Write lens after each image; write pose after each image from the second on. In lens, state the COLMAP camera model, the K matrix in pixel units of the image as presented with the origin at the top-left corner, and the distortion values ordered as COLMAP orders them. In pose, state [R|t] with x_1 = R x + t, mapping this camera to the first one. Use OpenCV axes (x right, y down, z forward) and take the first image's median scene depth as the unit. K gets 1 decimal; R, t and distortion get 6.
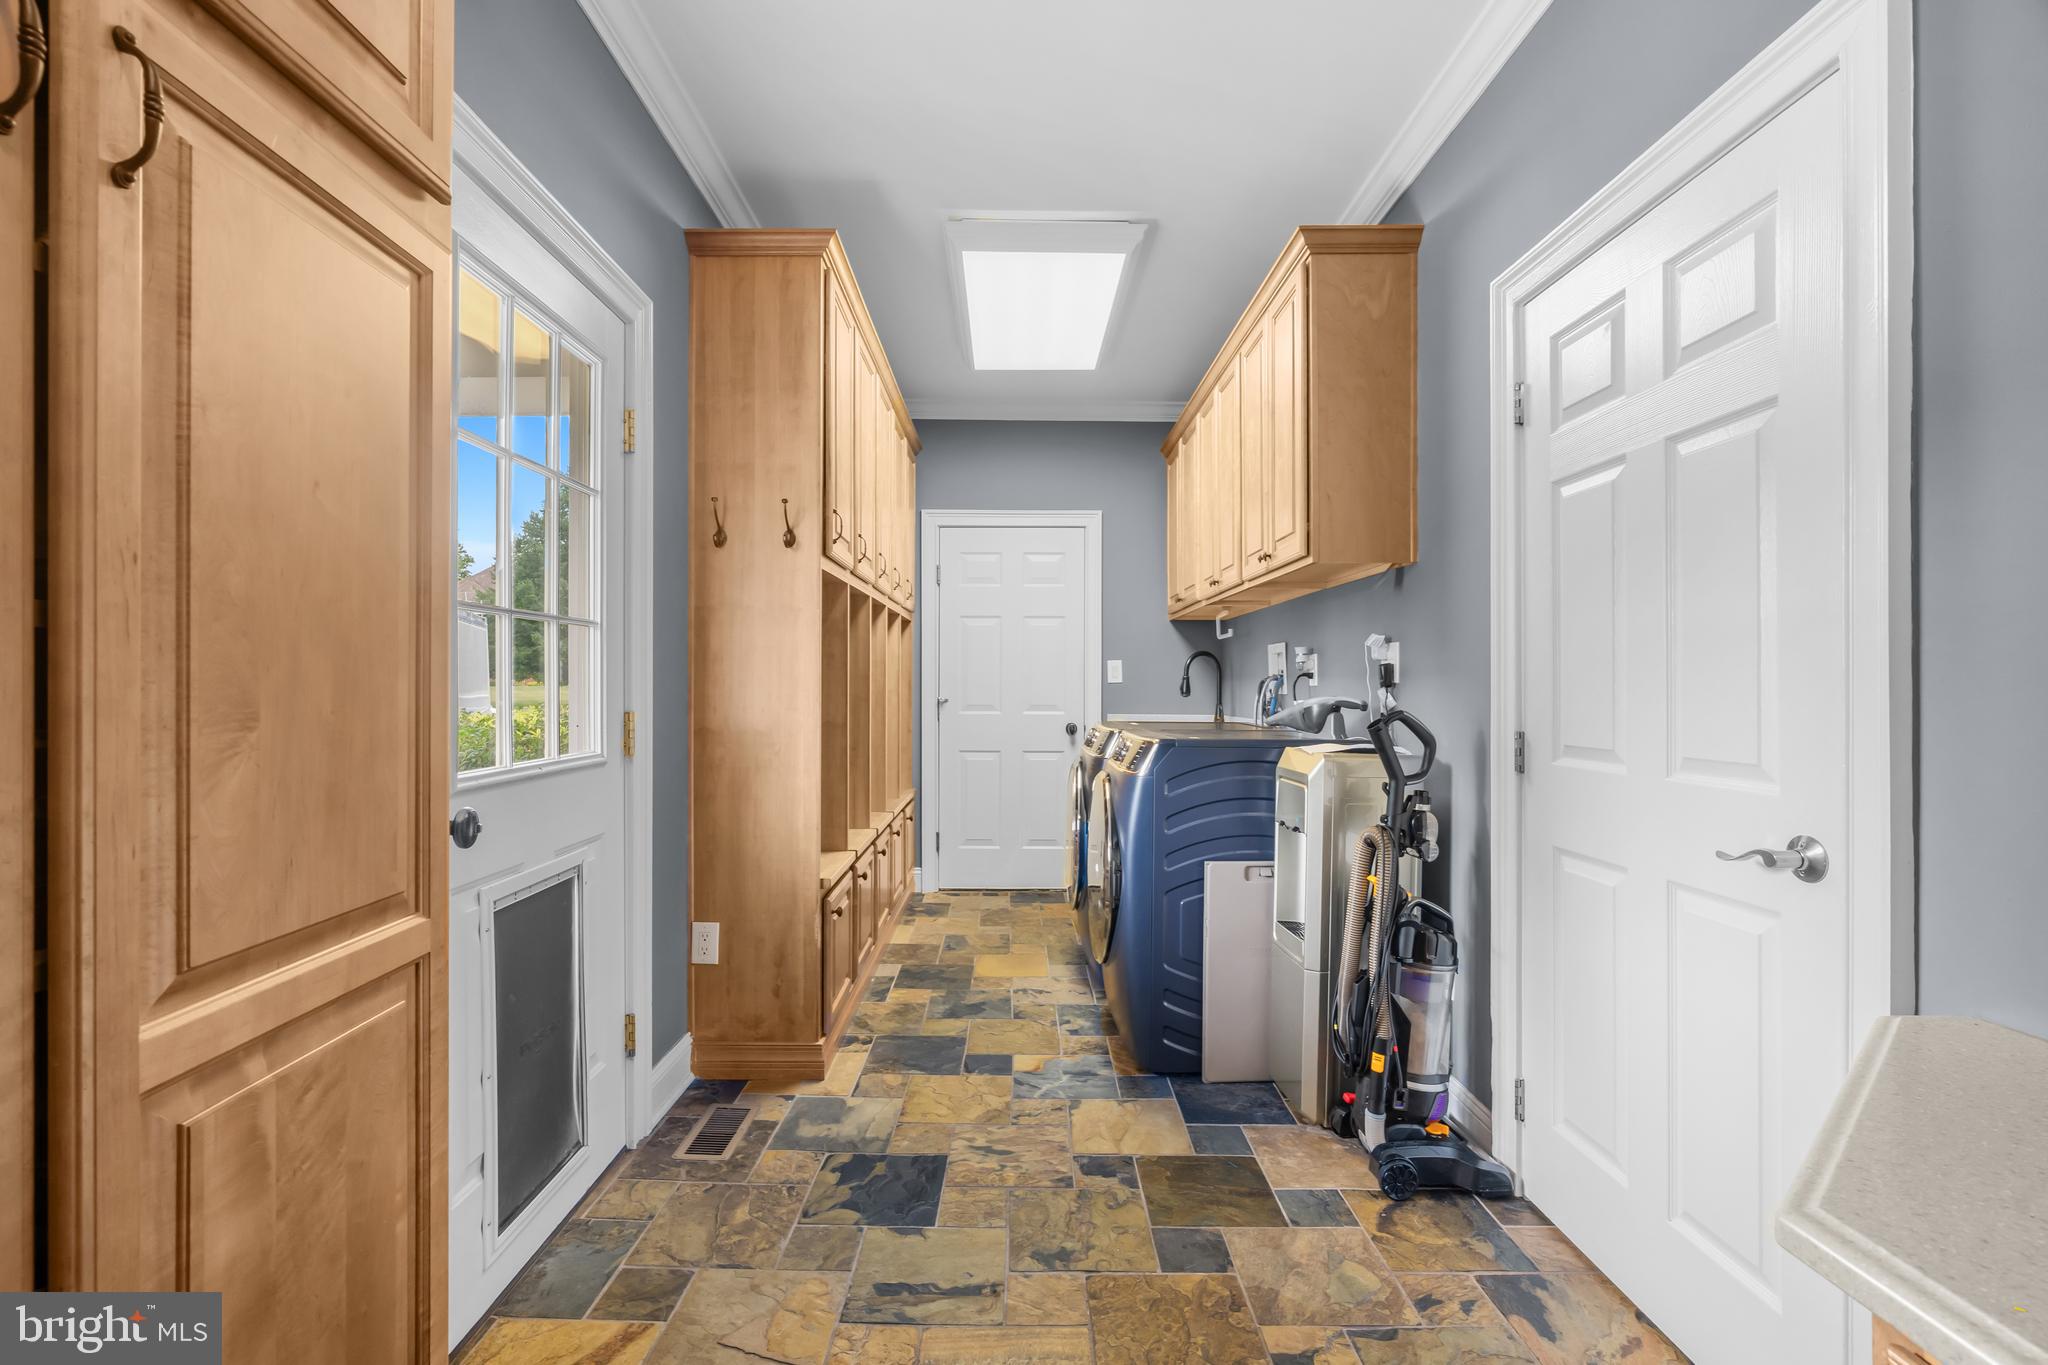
lens RADIAL K [[906.2, 0, 1019.1], [0, 906.2, 686.6], [0, 0, 1]] dist [-0.000633, 0.000473]
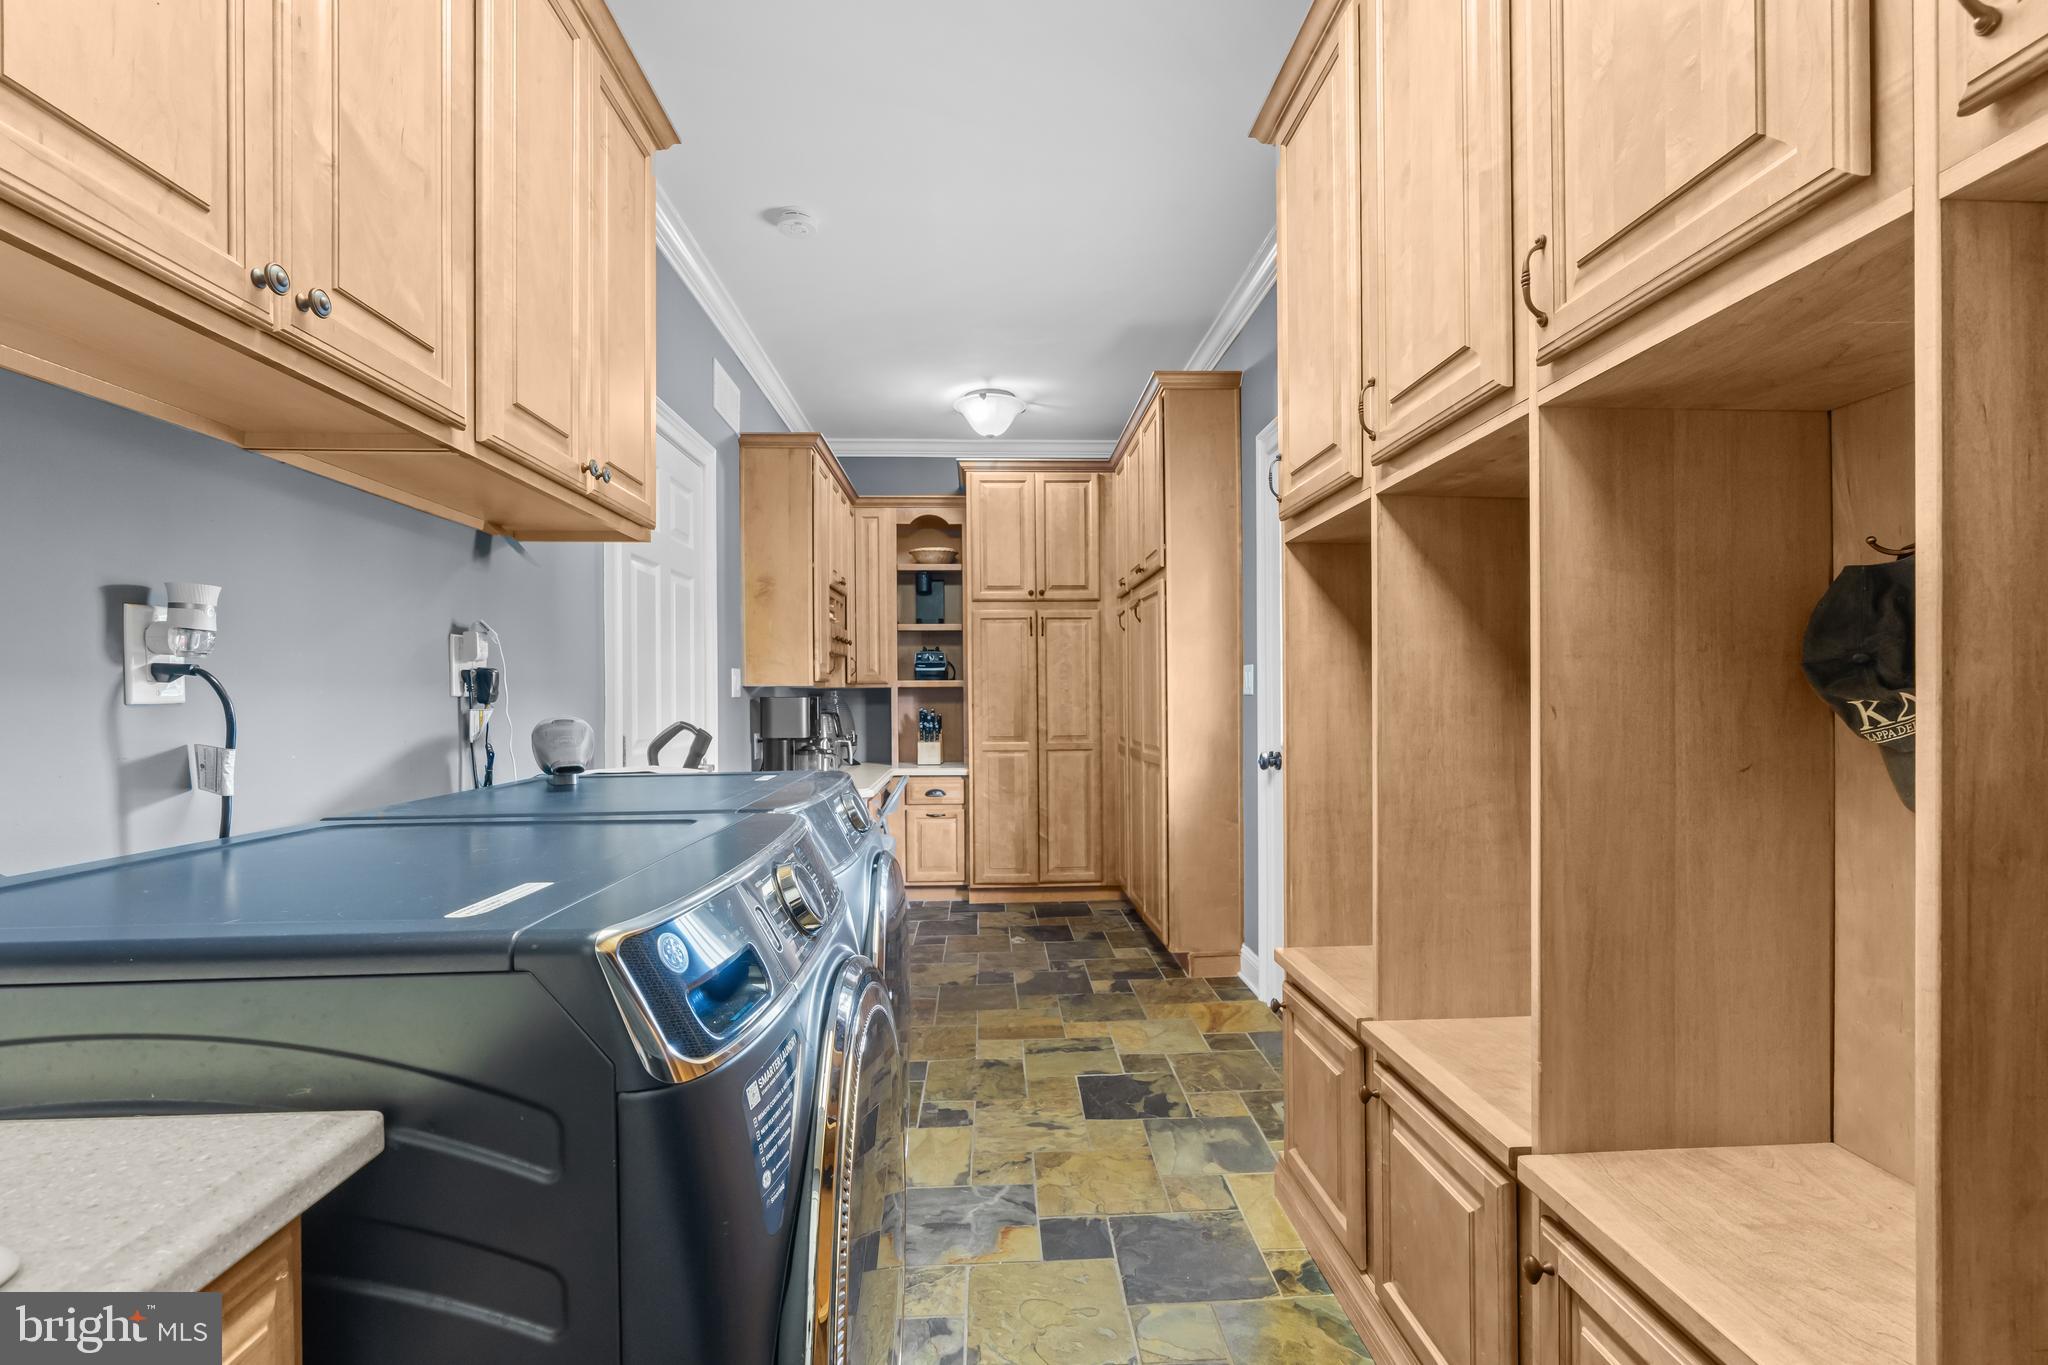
lens RADIAL K [[906.2, 0, 1025.8], [0, 906.2, 692.4], [0, 0, 1]] dist [-0.000633, 0.000473]
pose [[-0.999009, 0.002629, -0.044422, 0.040646], [0.002828, 0.999986, -0.004415, -0.001322], [0.044410, -0.004536, -0.999003, 2.014330]]
